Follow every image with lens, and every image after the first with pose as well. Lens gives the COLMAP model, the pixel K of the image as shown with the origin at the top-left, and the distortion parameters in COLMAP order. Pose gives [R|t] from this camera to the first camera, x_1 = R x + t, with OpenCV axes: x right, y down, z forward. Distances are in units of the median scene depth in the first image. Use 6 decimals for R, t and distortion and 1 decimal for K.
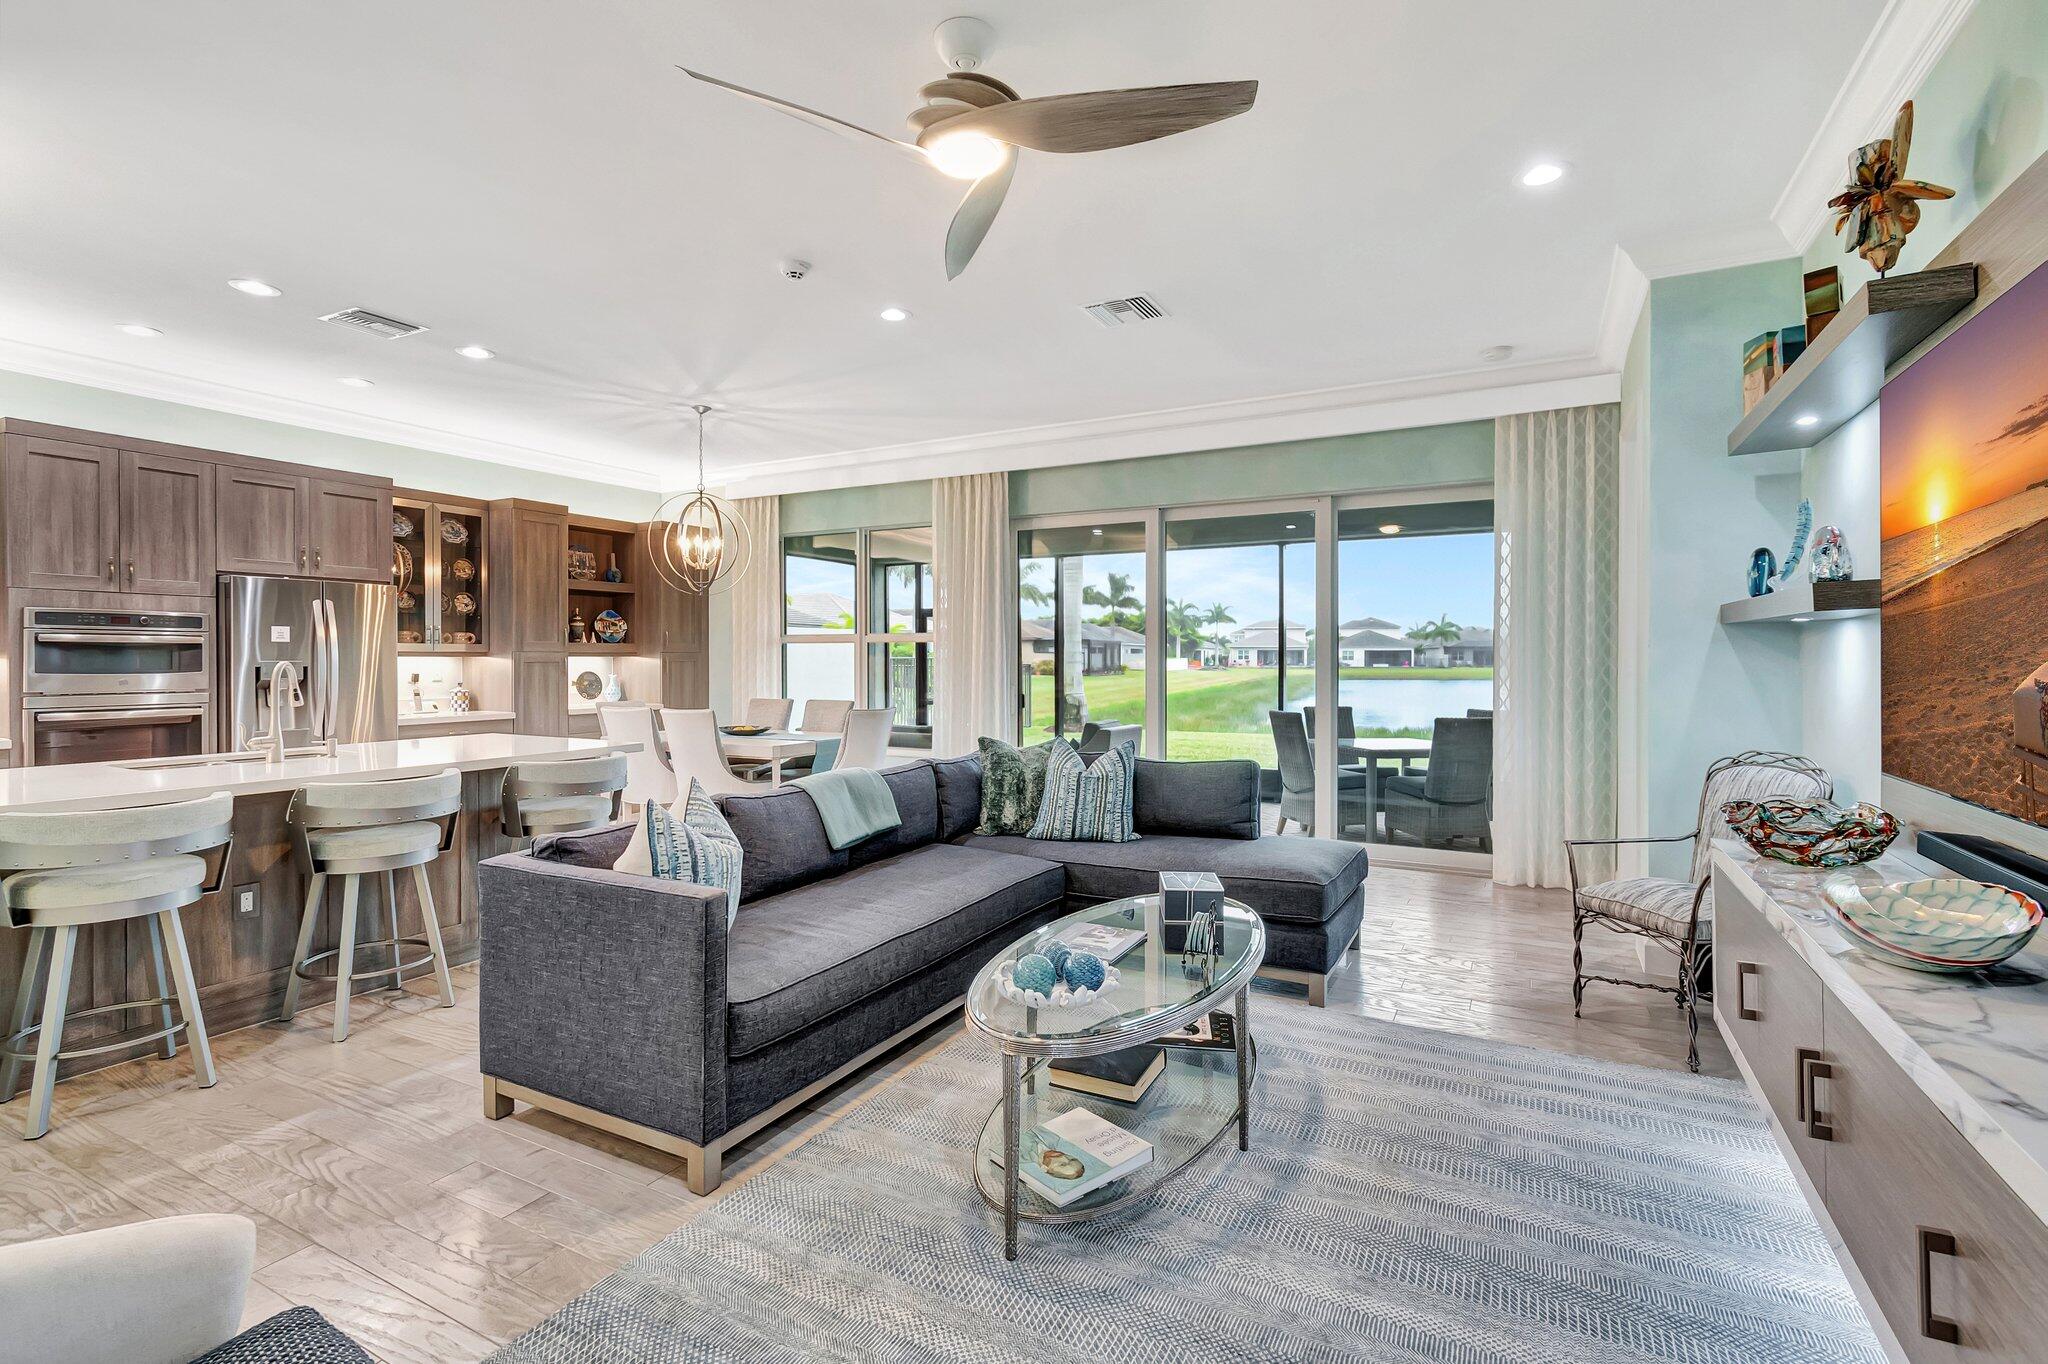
lens RADIAL K [[928.0, 0, 1034.8], [0, 928.0, 656.3], [0, 0, 1]] dist [-0.002101, 0.001966]
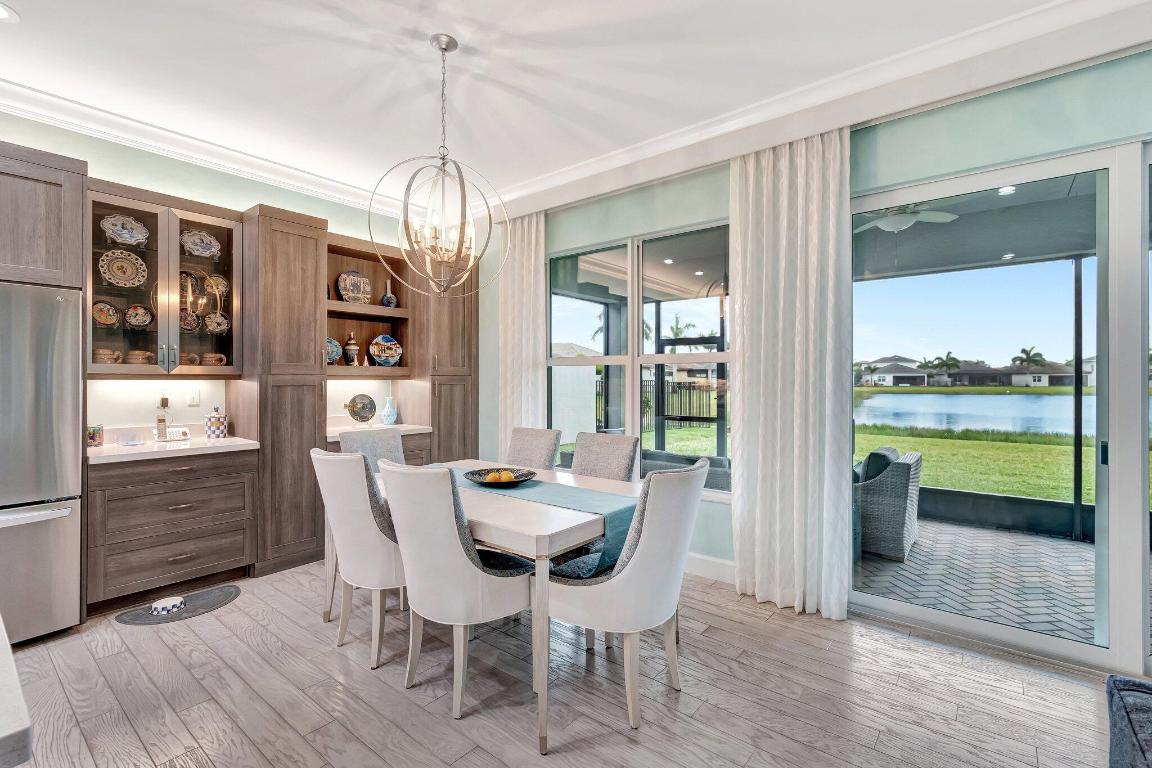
lens RADIAL K [[522.0, 0, 581.8], [0, 522.0, 375.8], [0, 0, 1]] dist [-0.002101, 0.001966]
pose [[0.980846, -0.000286, -0.194785, -0.169273], [-0.000949, 0.999980, -0.006243, -0.000709], [0.194783, 0.006309, 0.980826, 0.608816]]
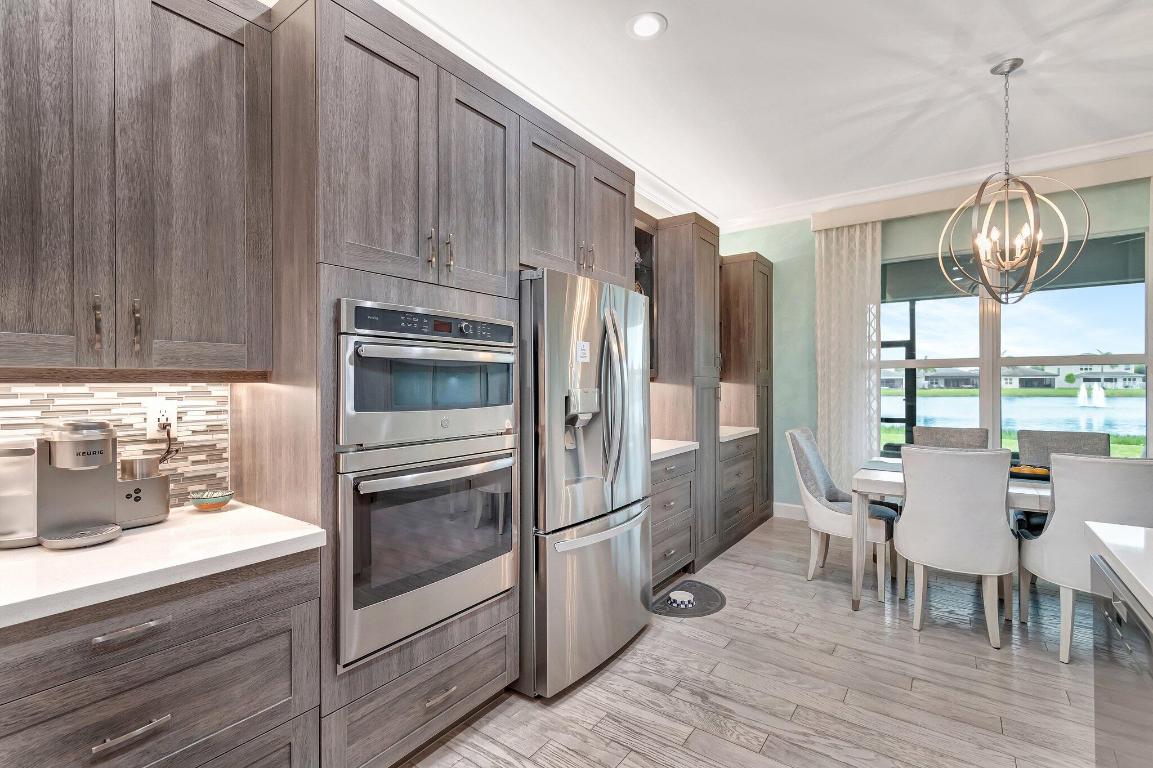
lens RADIAL K [[522.4, 0, 585.6], [0, 522.4, 378.7], [0, 0, 1]] dist [-0.002101, 0.001966]
pose [[0.987274, -0.001245, -0.159026, -0.633201], [0.000264, 0.999981, -0.006189, -0.000111], [0.159031, 0.006068, 0.987255, 0.501861]]
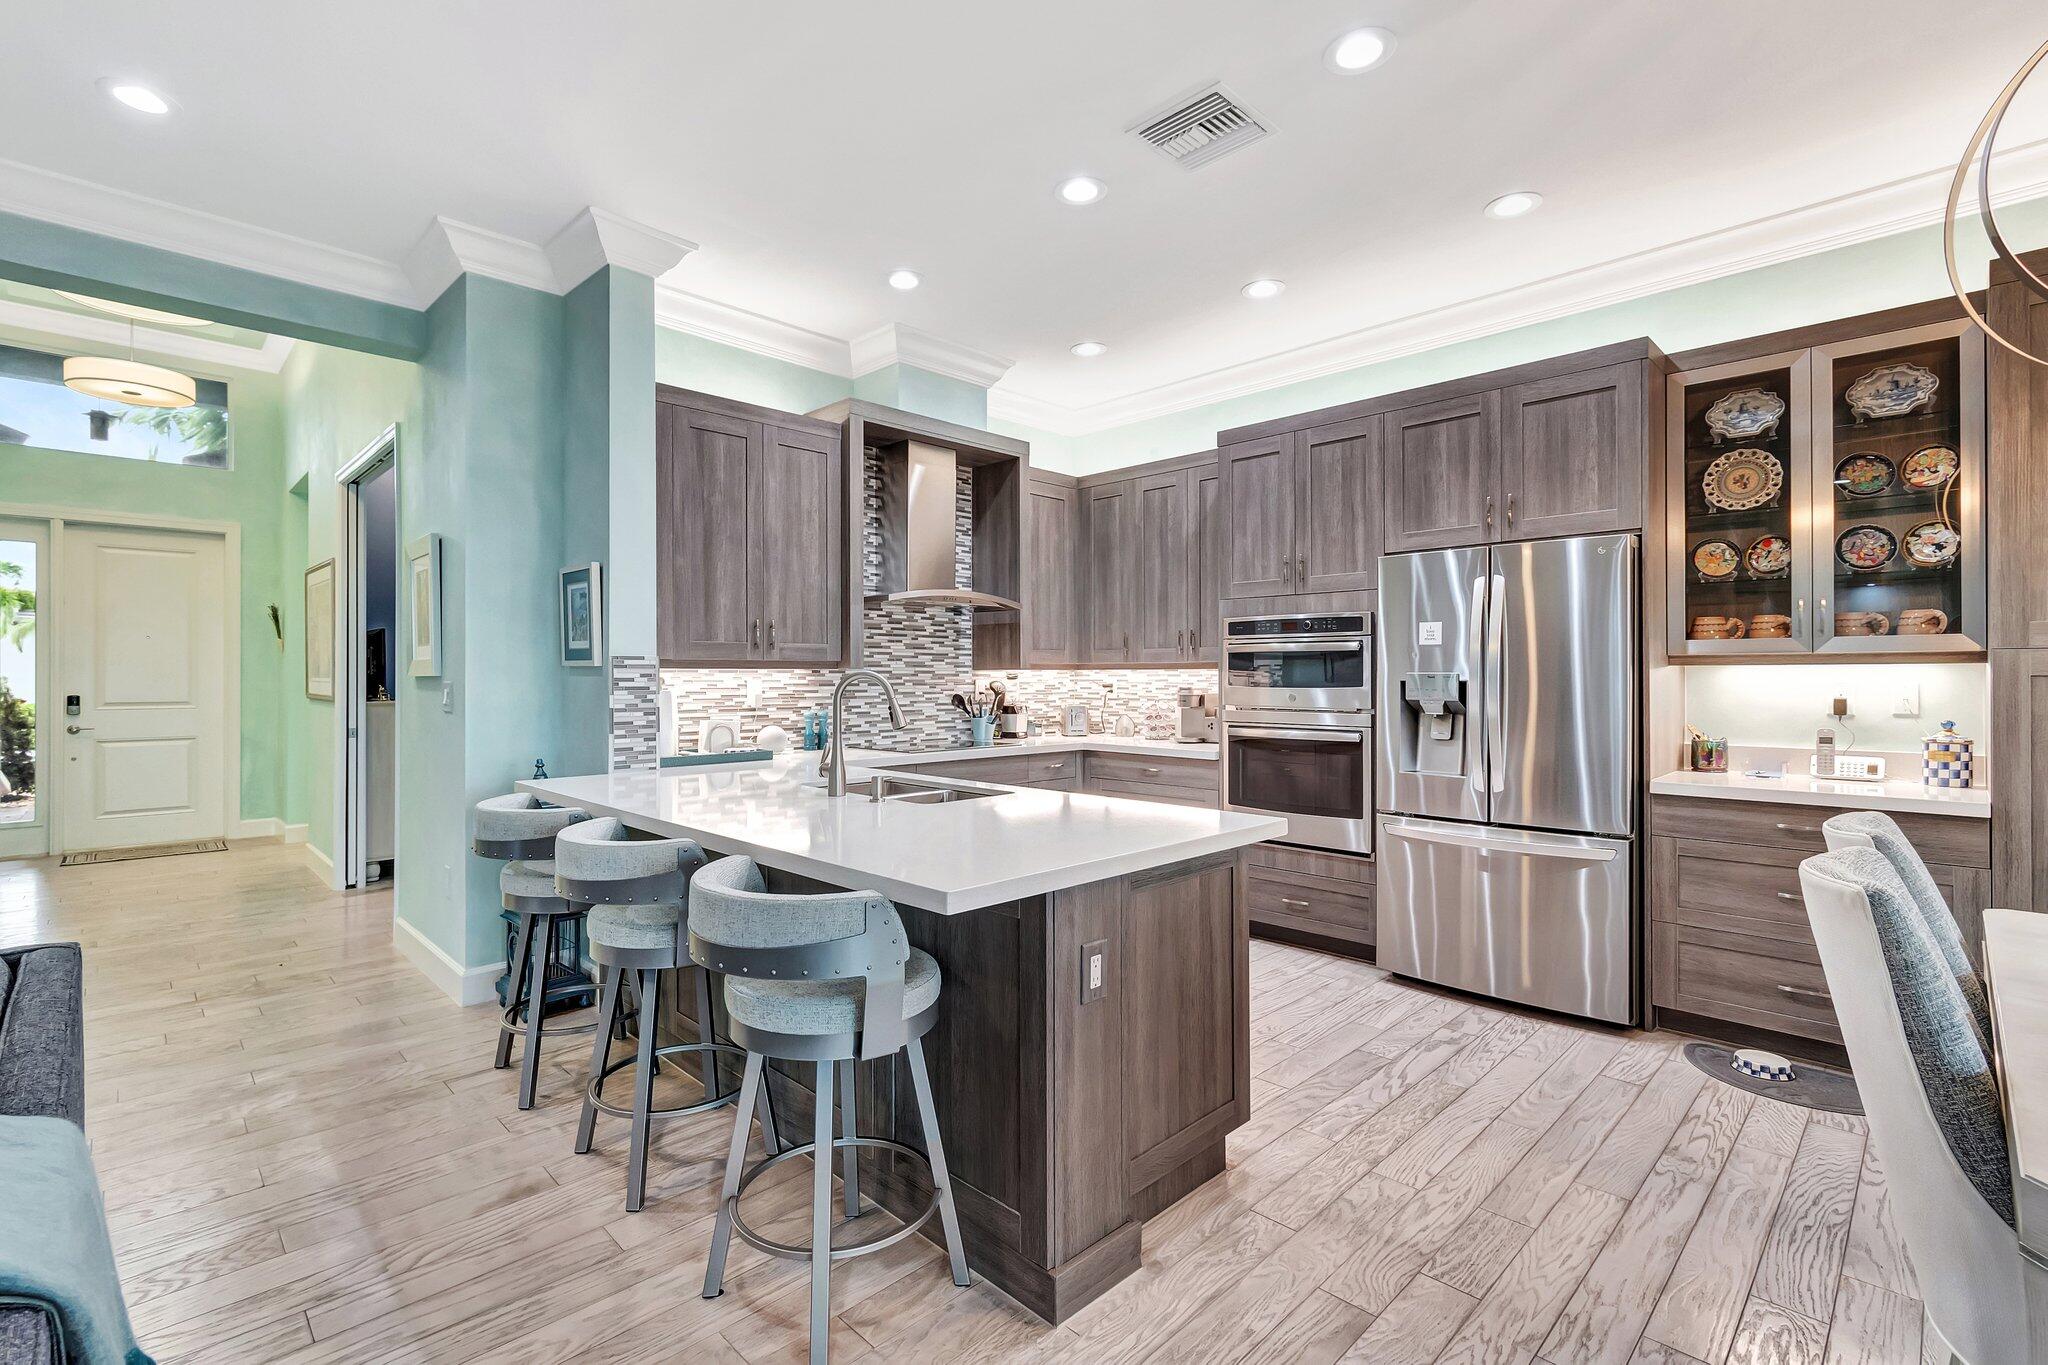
lens RADIAL K [[928.0, 0, 1016.2], [0, 928.0, 672.2], [0, 0, 1]] dist [-0.002101, 0.001966]
pose [[-0.320088, -0.008153, -0.947353, -0.059986], [0.000359, 0.999962, -0.008727, 0.008877], [0.947388, -0.003133, -0.320072, 0.789691]]
